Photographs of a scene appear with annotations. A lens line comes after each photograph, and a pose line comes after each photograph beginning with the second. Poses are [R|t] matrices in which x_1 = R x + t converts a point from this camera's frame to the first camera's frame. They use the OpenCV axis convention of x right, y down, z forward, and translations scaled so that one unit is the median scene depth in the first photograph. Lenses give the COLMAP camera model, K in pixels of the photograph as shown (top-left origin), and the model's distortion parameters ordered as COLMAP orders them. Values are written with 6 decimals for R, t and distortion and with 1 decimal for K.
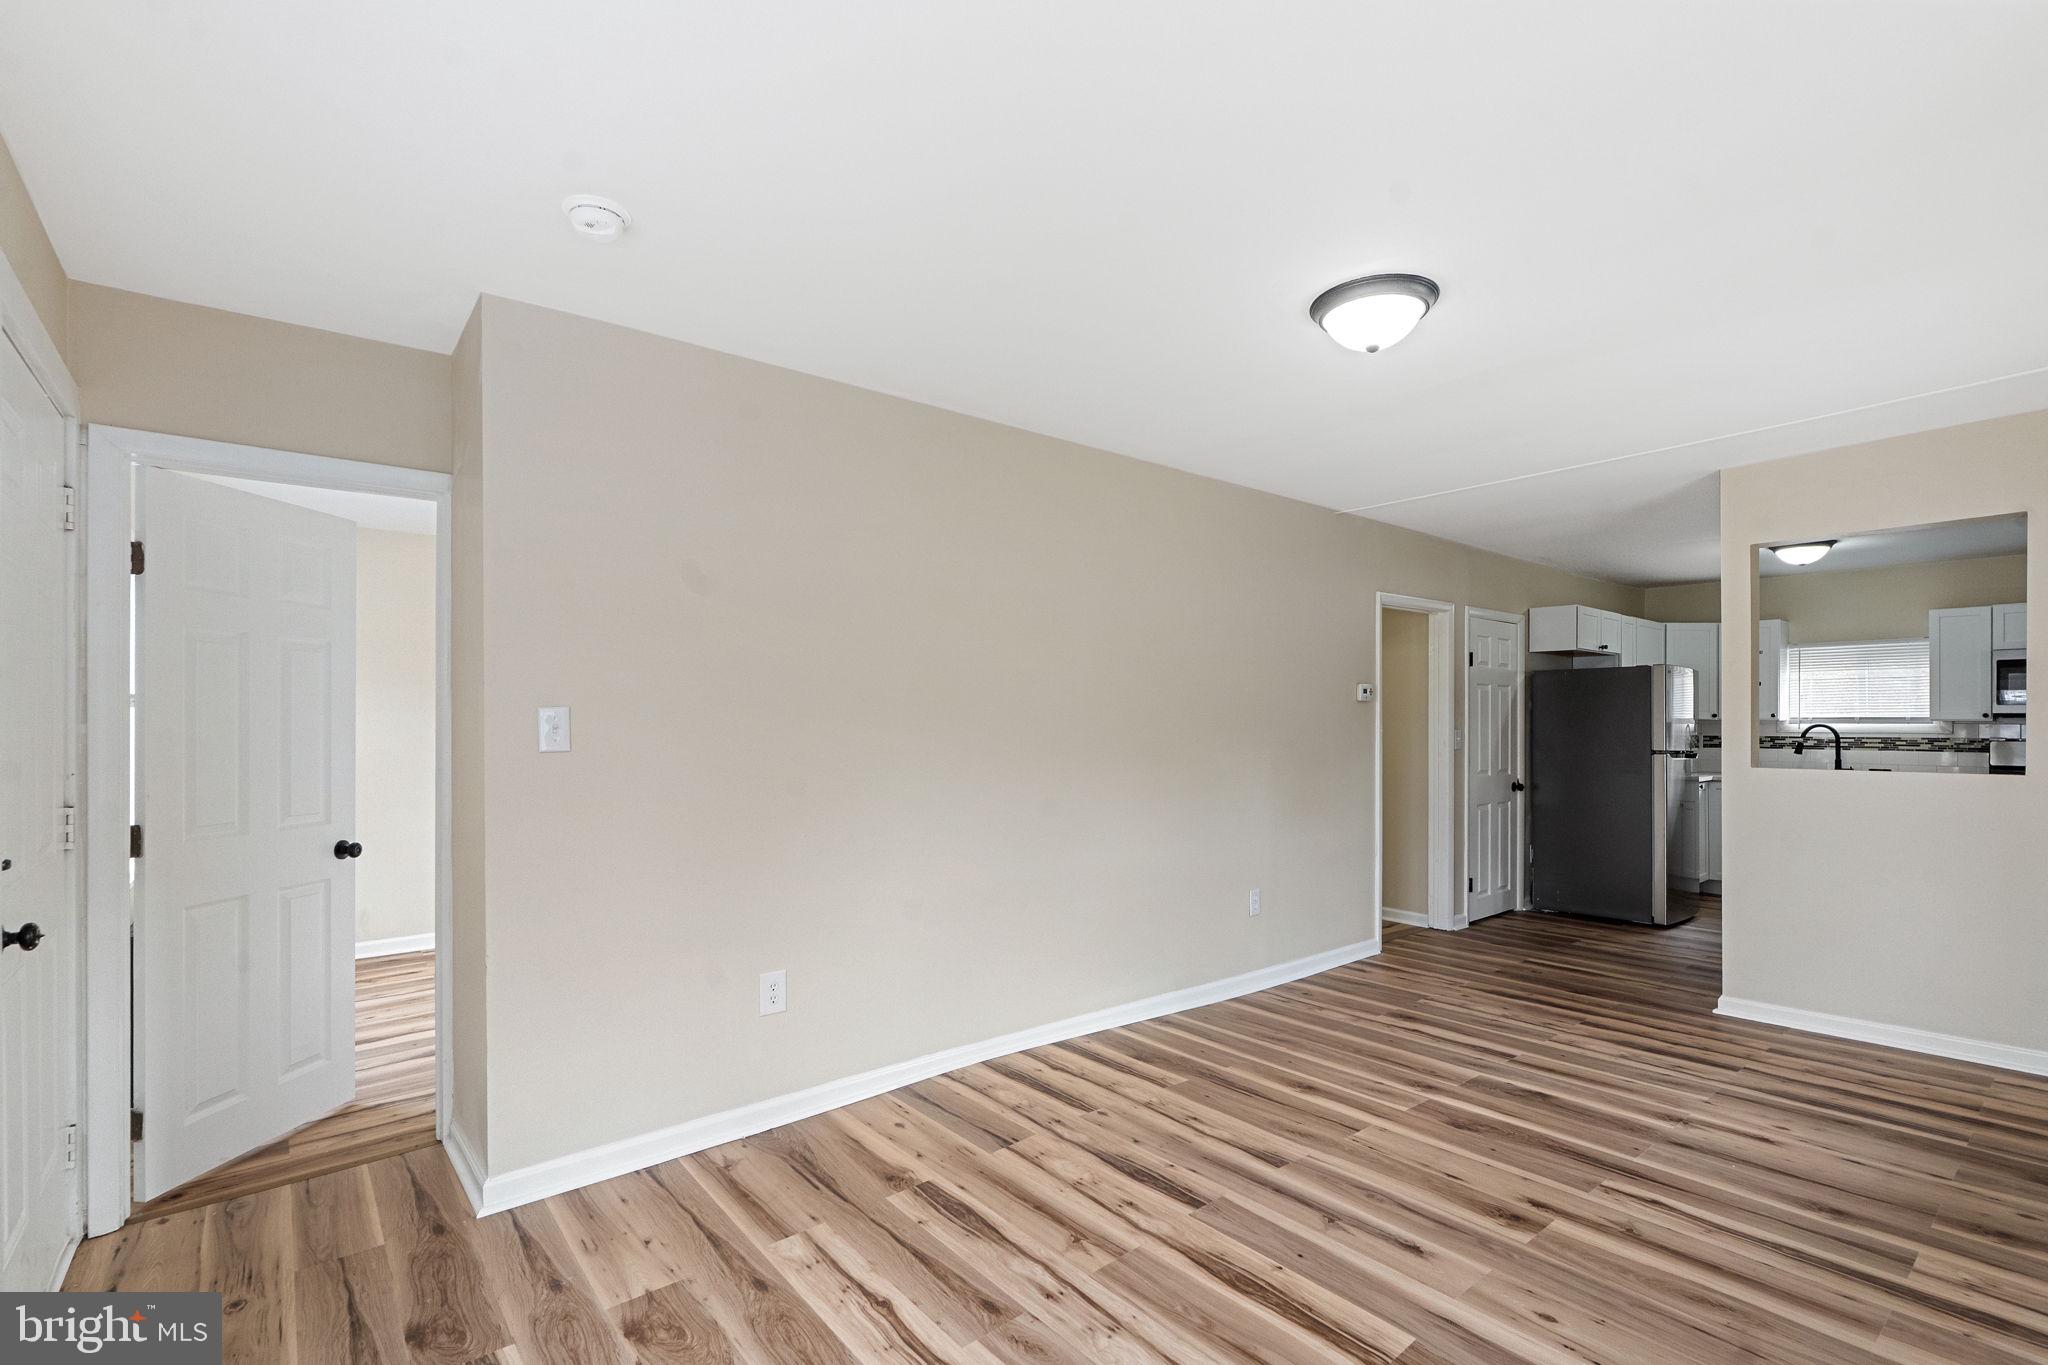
lens RADIAL K [[924.9, 0, 1032.9], [0, 924.9, 718.2], [0, 0, 1]] dist [-0.003880, 0.000100]
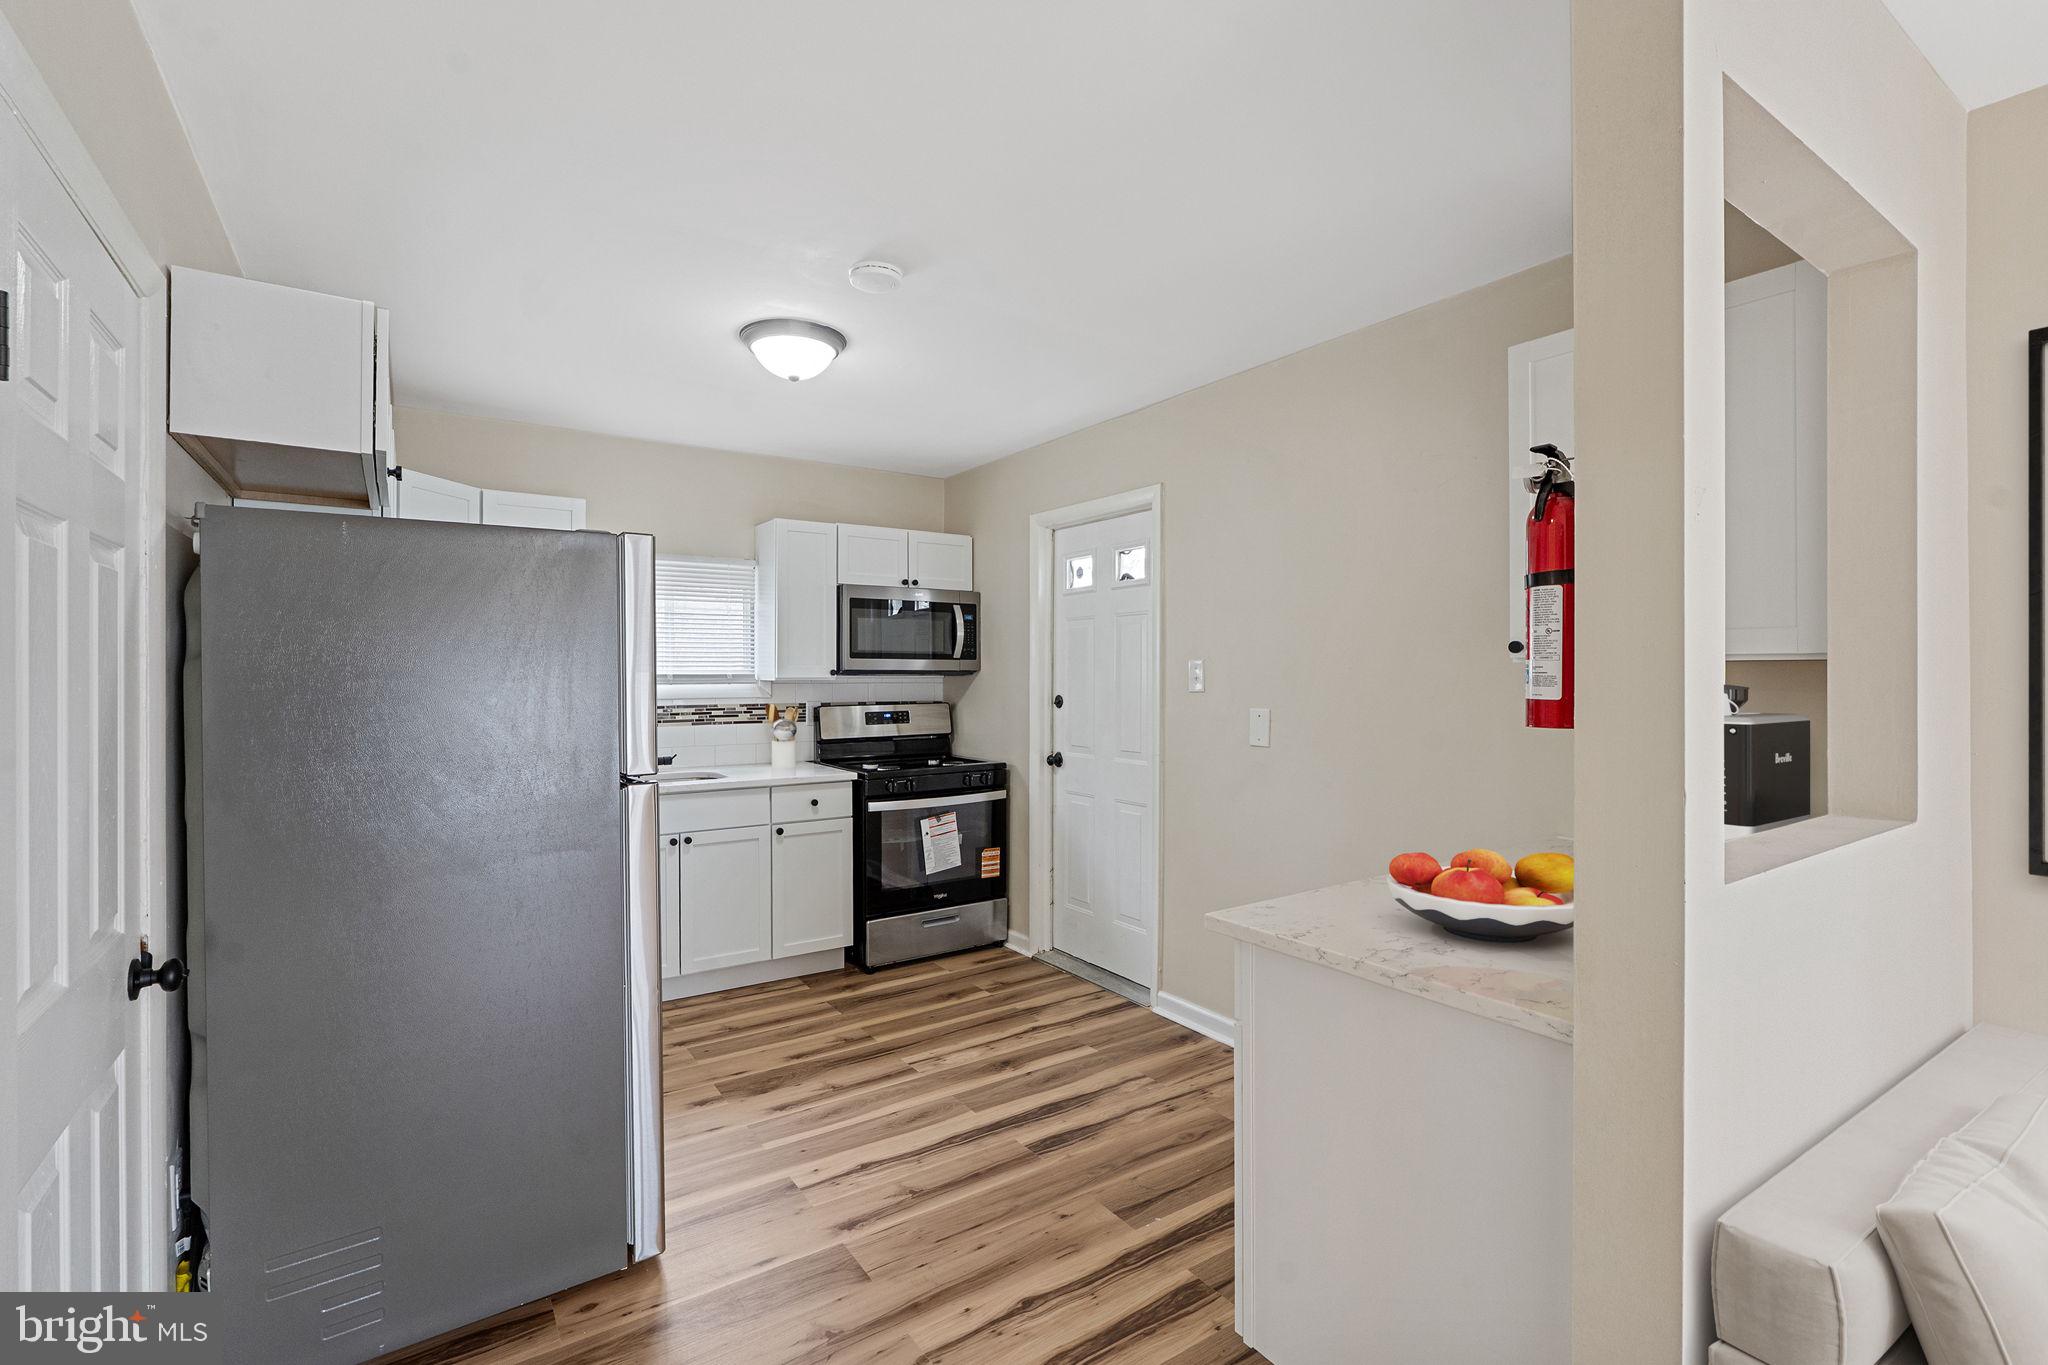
lens RADIAL K [[920.5, 0, 1012.4], [0, 920.5, 682.5], [0, 0, 1]] dist [-0.008747, 0.000657]
pose [[0.103145, -0.013217, 0.994578, 0.303907], [-0.003895, 0.999899, 0.013692, -0.005375], [-0.994659, -0.005286, 0.103083, 0.733718]]
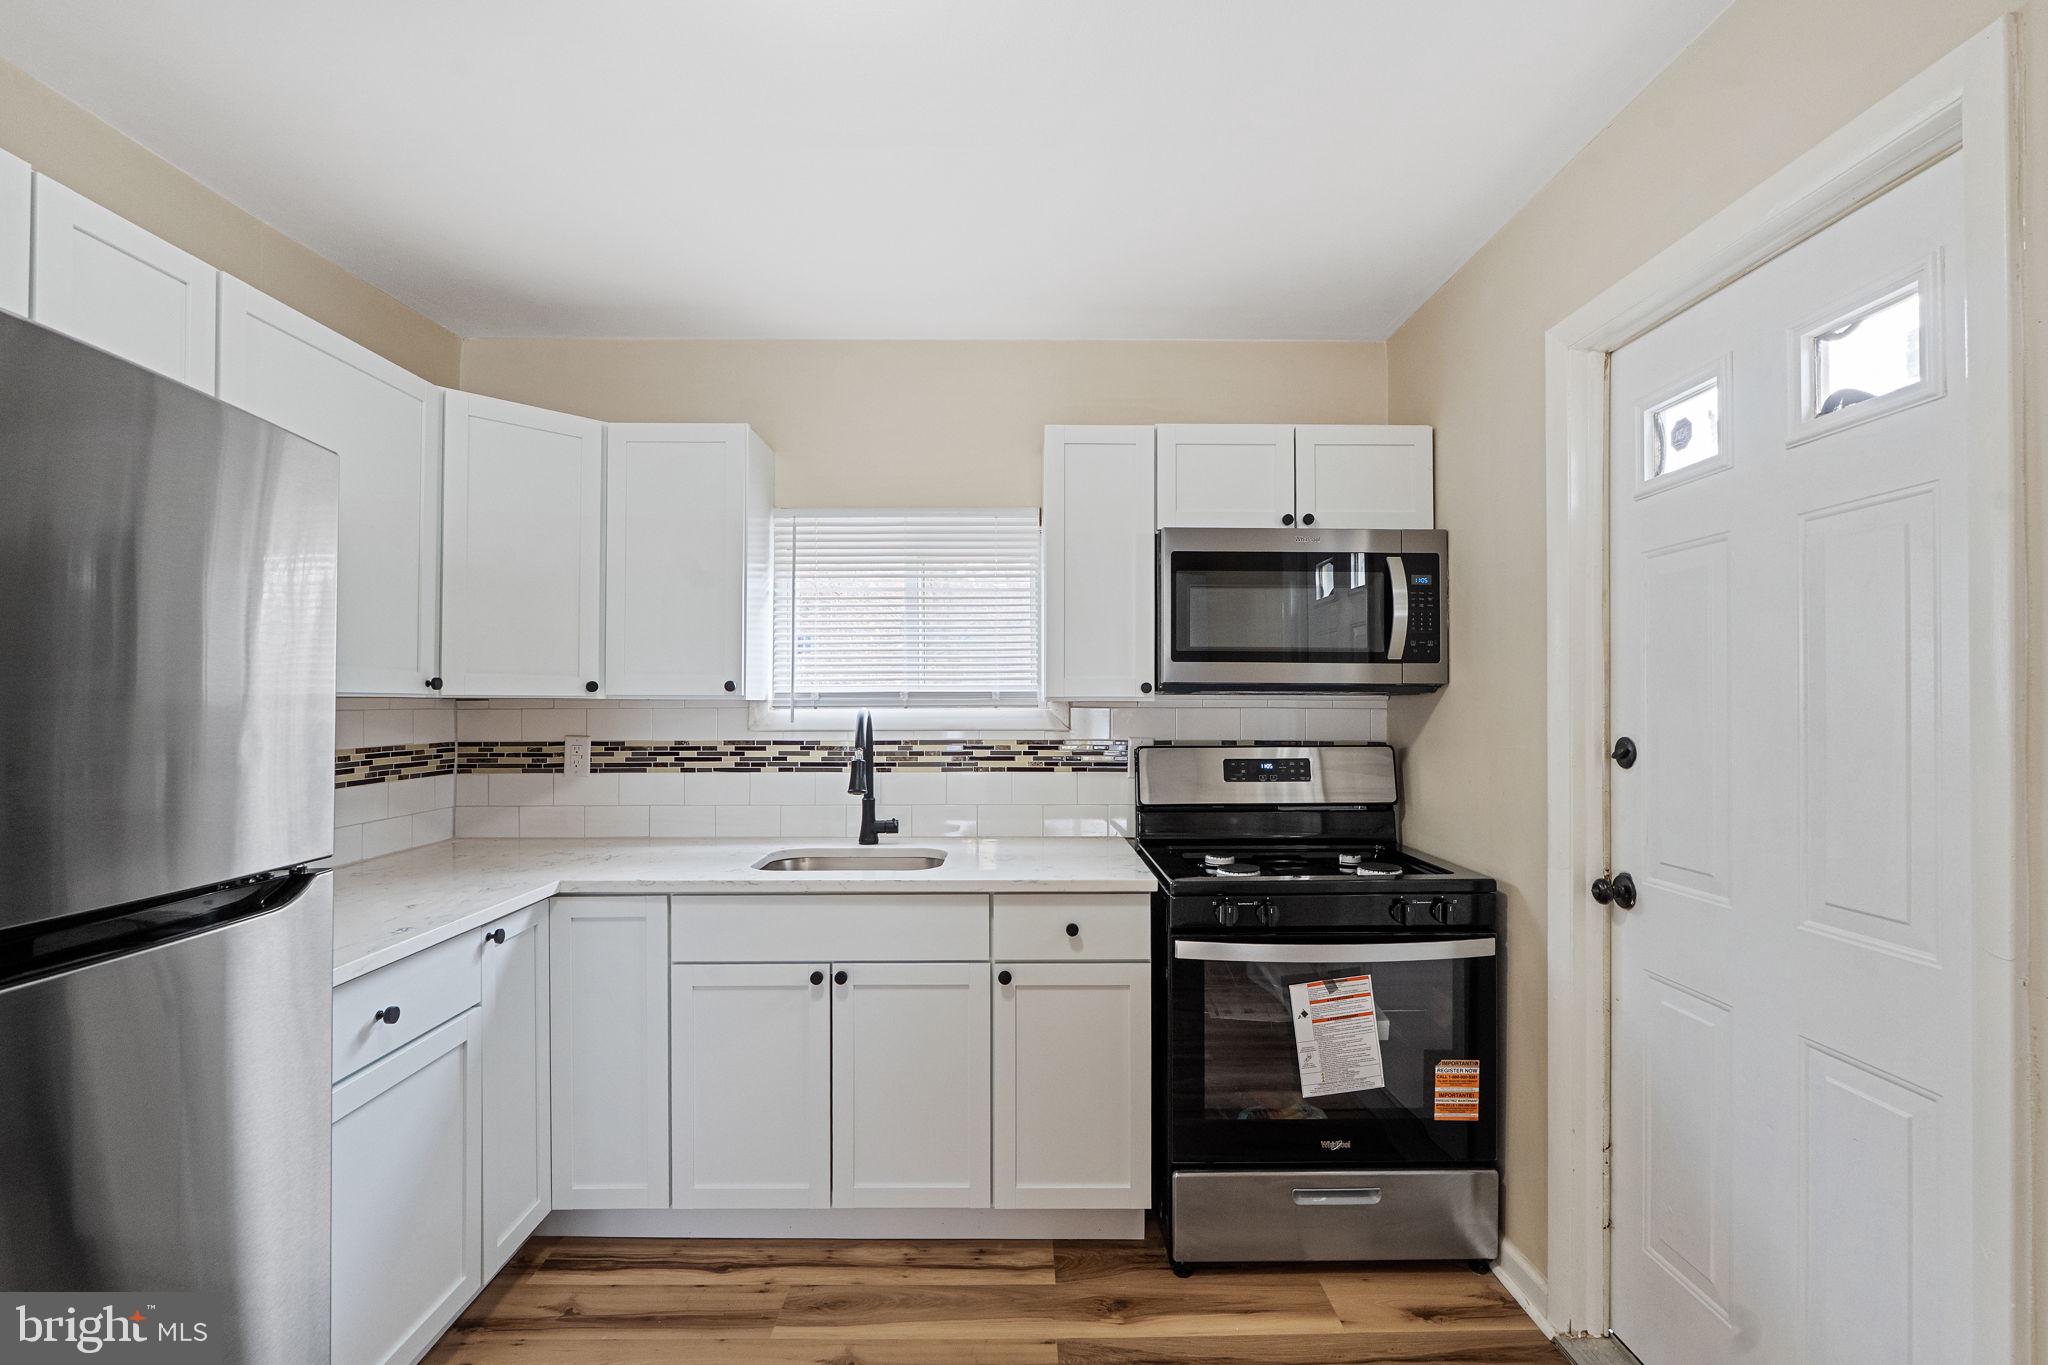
lens RADIAL K [[911.3, 0, 1027.1], [0, 911.3, 692.9], [0, 0, 1]] dist [-0.007299, 0.000624]
pose [[0.628097, 0.006038, 0.778111, 0.642537], [-0.003447, 0.999982, -0.004977, 0.001161], [-0.778127, 0.000444, 0.628107, 0.736755]]
